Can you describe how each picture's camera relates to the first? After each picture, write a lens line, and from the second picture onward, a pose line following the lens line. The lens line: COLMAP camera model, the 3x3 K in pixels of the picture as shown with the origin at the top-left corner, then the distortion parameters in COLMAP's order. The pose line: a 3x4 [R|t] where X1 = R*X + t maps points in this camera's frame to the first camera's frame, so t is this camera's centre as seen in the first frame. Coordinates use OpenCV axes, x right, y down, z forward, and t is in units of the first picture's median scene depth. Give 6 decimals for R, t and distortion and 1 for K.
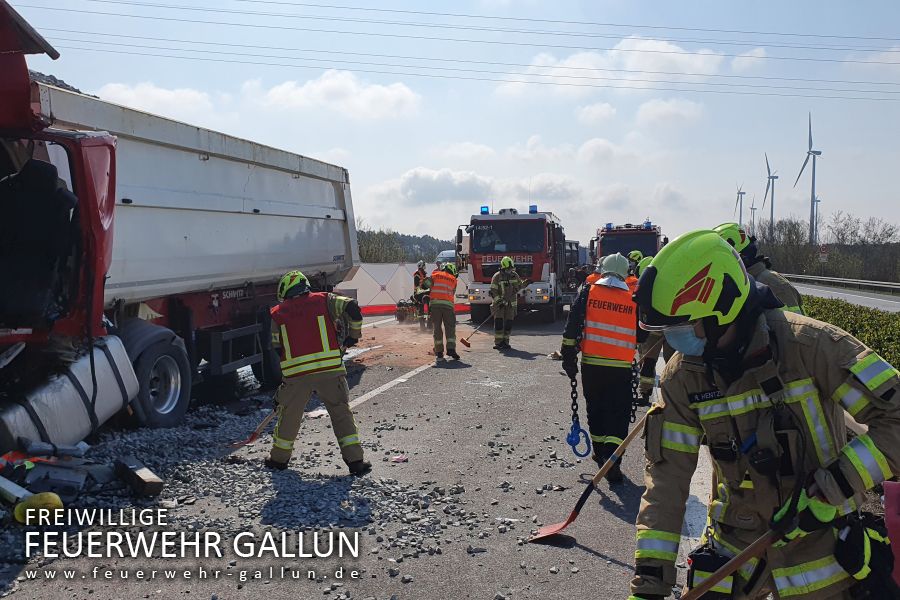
lens RADIAL K [[957.9, 0, 454.6], [0, 957.9, 301.4], [0, 0, 1]] dist [0.097436, 0.000000]
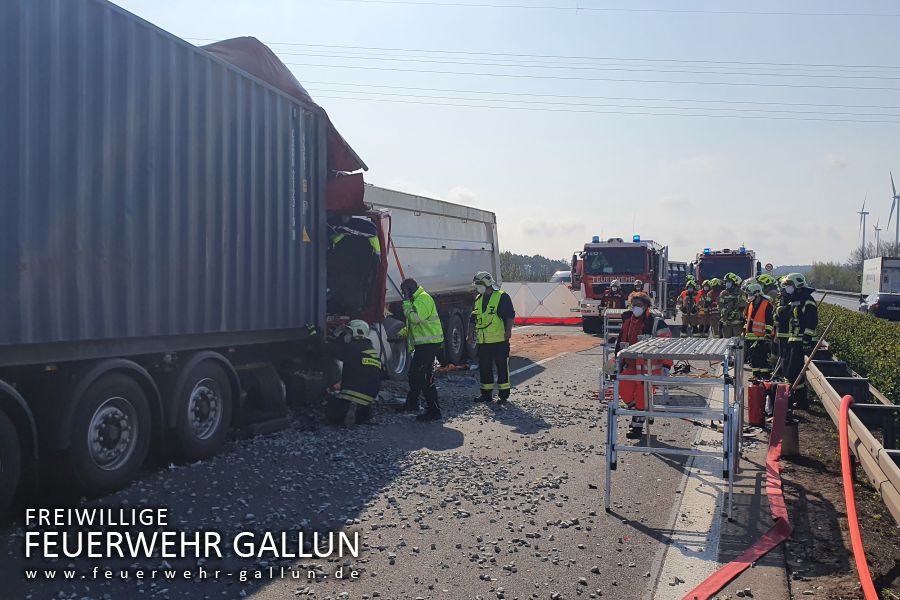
lens RADIAL K [[957.9, 0, 447.7], [0, 957.9, 296.7], [0, 0, 1]] dist [0.097436, 0.000000]
pose [[0.992879, 0.014880, -0.118192, -0.010077], [-0.017673, 0.999588, -0.022613, 0.008699], [0.117807, 0.024541, 0.992733, -0.230936]]
